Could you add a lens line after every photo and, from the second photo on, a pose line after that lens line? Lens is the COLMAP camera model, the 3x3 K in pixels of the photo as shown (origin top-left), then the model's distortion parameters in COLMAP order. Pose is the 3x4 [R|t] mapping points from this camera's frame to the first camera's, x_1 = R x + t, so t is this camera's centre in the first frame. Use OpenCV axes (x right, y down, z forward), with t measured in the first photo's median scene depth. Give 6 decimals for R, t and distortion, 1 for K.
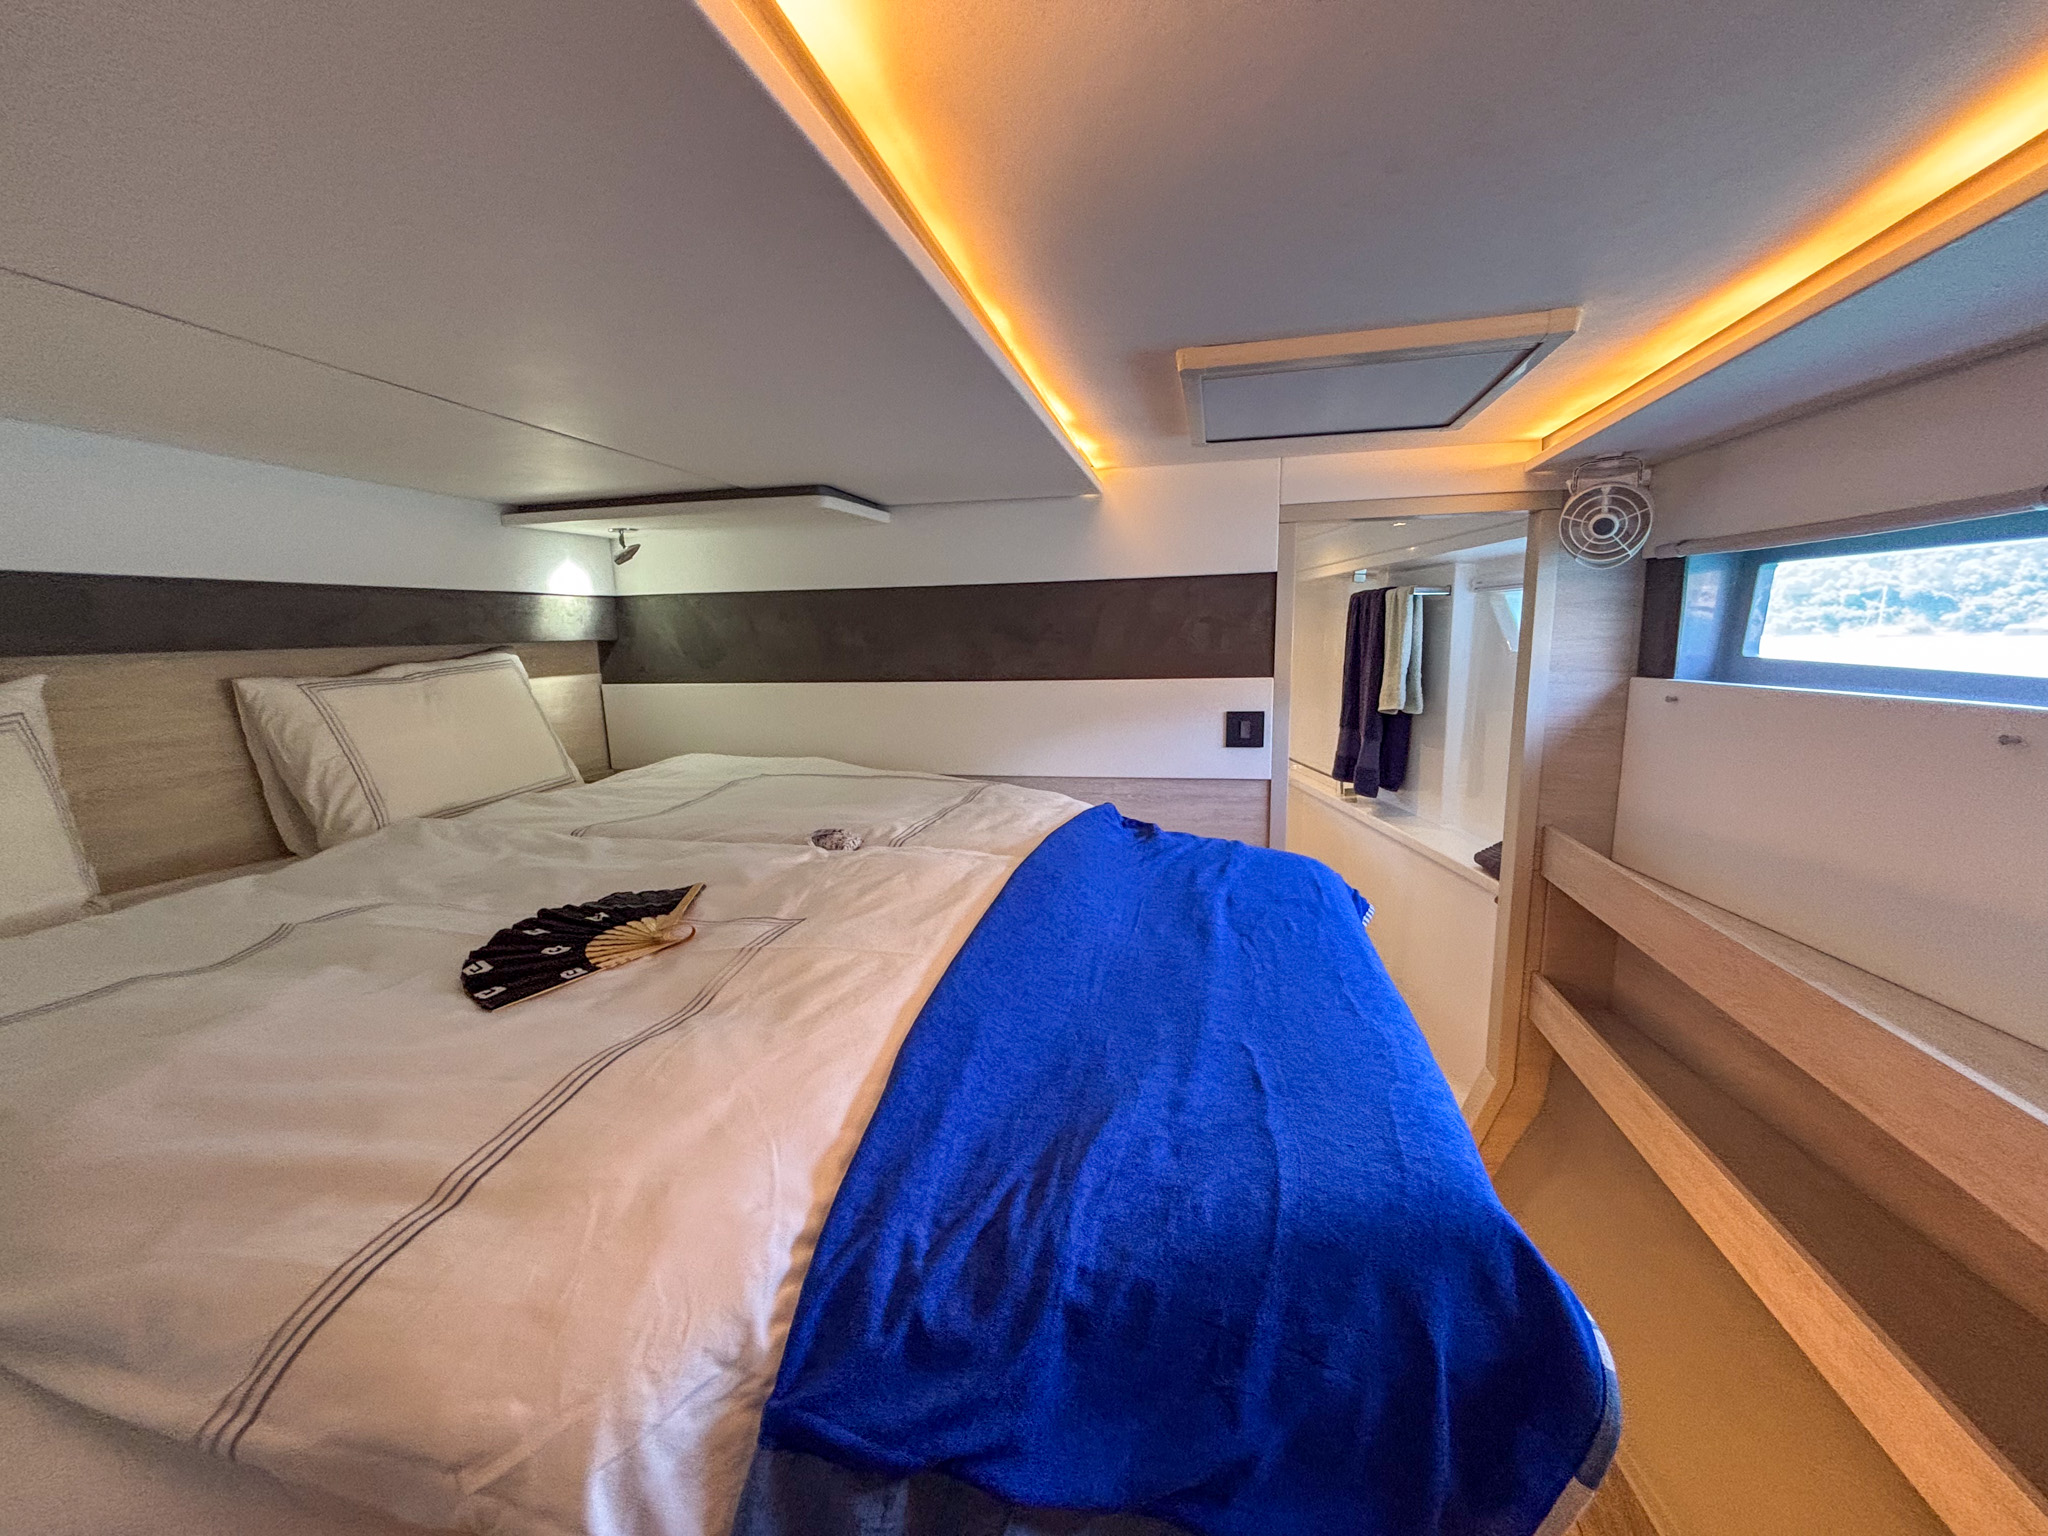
lens RADIAL K [[817.2, 0, 1015.0], [0, 817.2, 759.3], [0, 0, 1]] dist [0.001922, -0.000588]
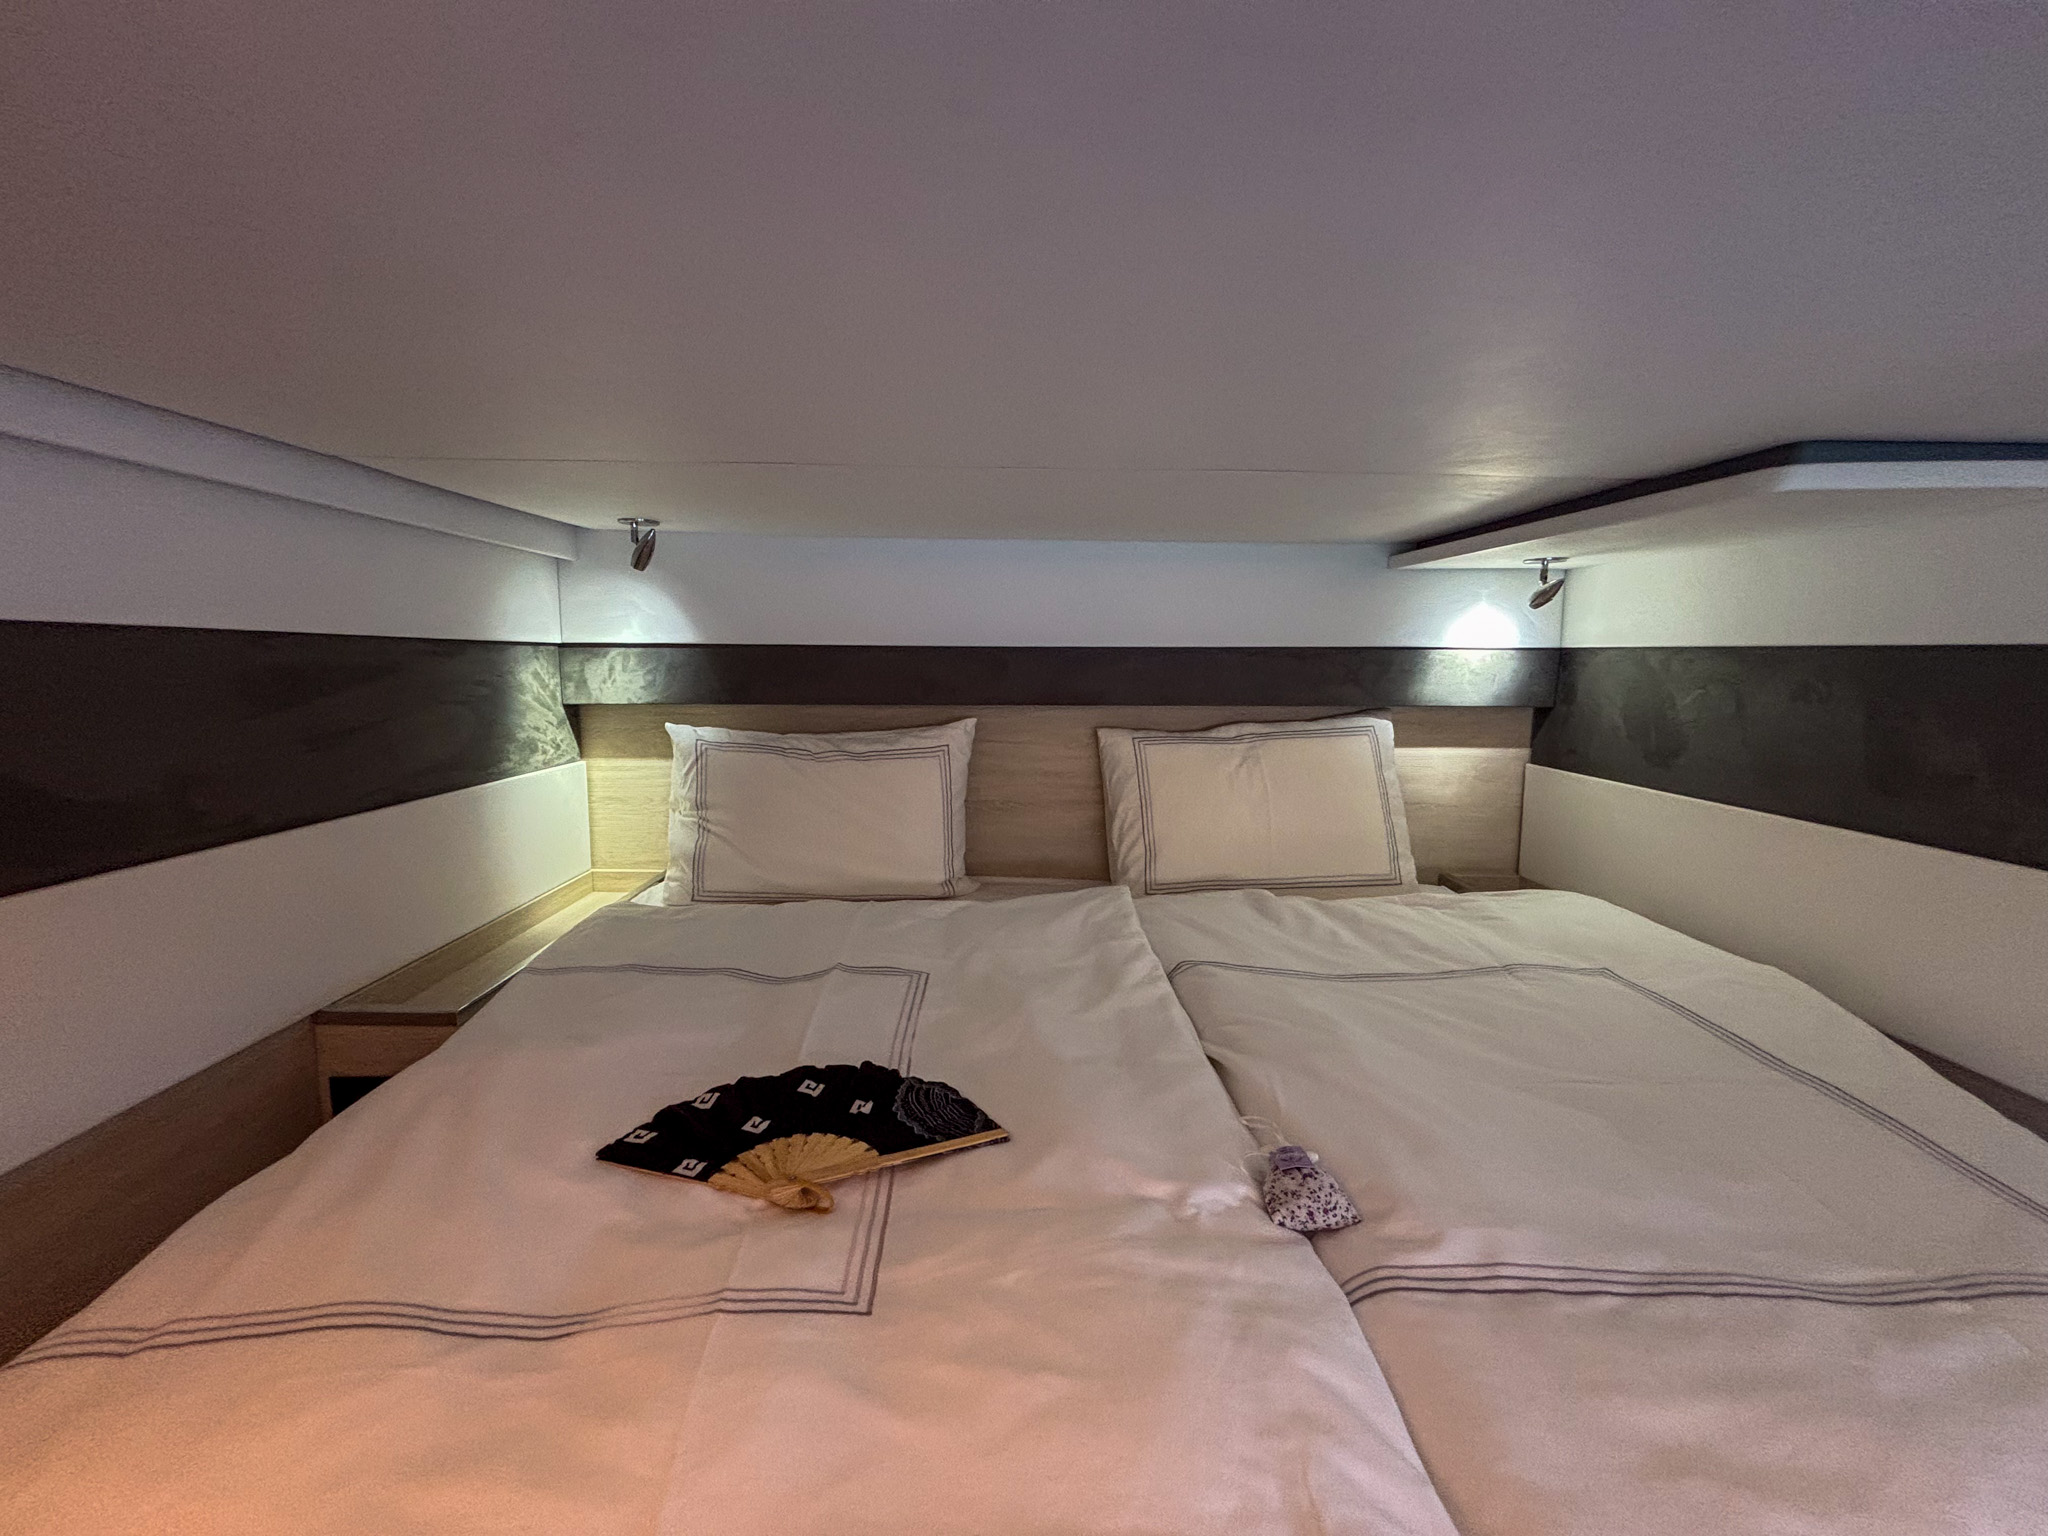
lens RADIAL K [[817.2, 0, 1016.9], [0, 817.2, 789.4], [0, 0, 1]] dist [0.001922, -0.000588]
pose [[0.262585, 0.184281, -0.947148, 0.123730], [-0.167121, 0.975444, 0.143454, -0.133207], [0.950326, 0.120619, 0.286934, 0.463484]]
